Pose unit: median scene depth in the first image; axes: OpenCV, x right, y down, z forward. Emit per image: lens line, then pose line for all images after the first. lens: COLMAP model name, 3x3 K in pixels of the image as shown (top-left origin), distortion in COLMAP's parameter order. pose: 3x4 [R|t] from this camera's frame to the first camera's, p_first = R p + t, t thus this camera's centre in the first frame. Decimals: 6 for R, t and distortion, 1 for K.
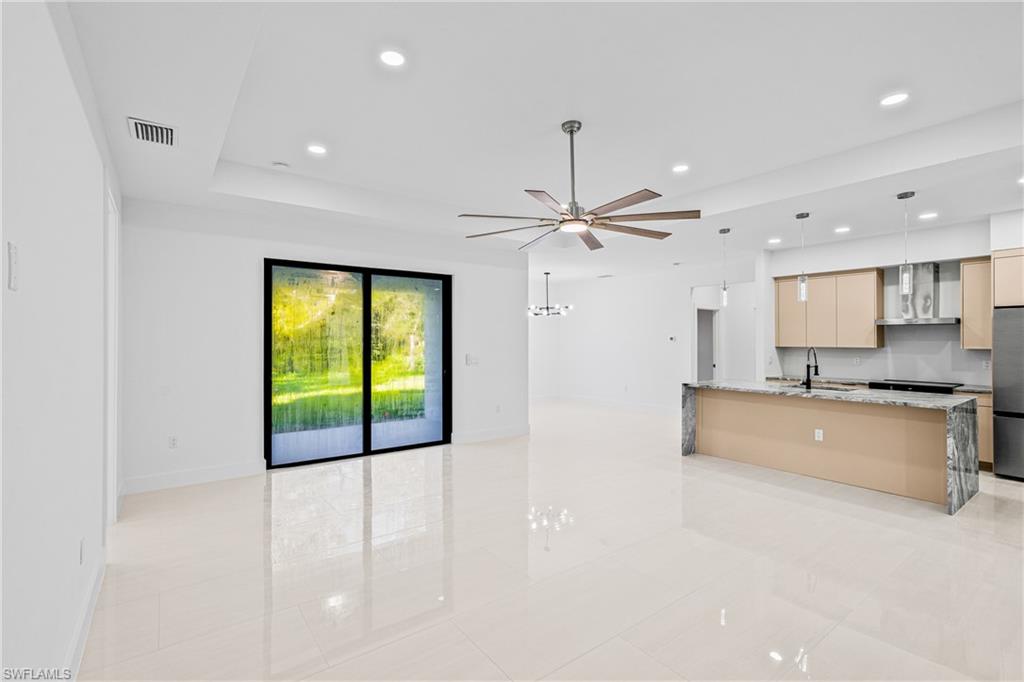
lens RADIAL K [[469.5, 0, 504.7], [0, 469.5, 341.7], [0, 0, 1]] dist [0.001090, 0.000765]
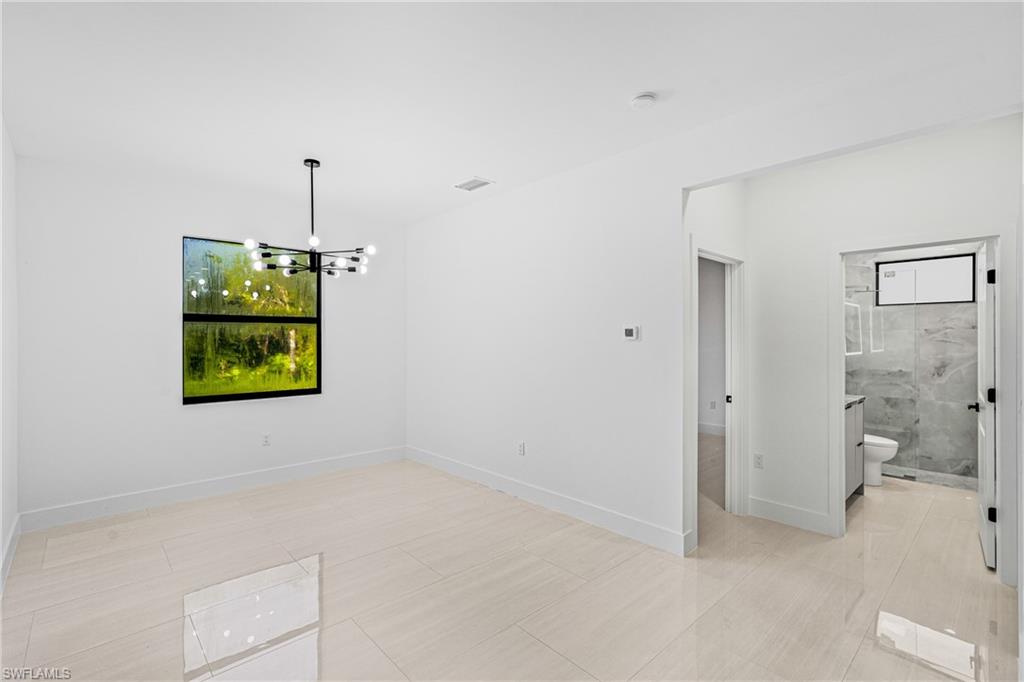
lens RADIAL K [[469.5, 0, 504.7], [0, 469.5, 341.7], [0, 0, 1]] dist [0.001090, 0.000765]
pose [[0.995008, -0.000566, 0.099789, 0.337803], [0.000107, 0.999989, 0.004603, -0.001115], [-0.099790, -0.004569, 0.994998, 0.982301]]
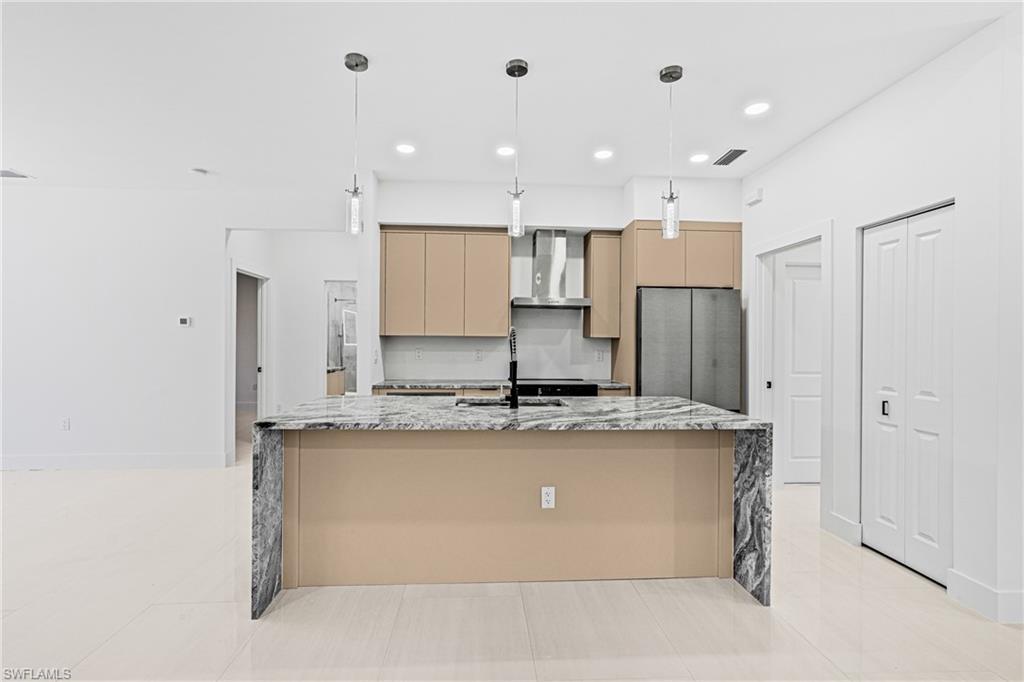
lens RADIAL K [[469.5, 0, 504.7], [0, 469.5, 341.7], [0, 0, 1]] dist [0.001090, 0.000765]
pose [[0.551373, 0.006929, 0.834230, 0.180120], [-0.005367, 0.999974, -0.004759, 0.026039], [-0.834242, -0.001853, 0.551396, 0.639123]]
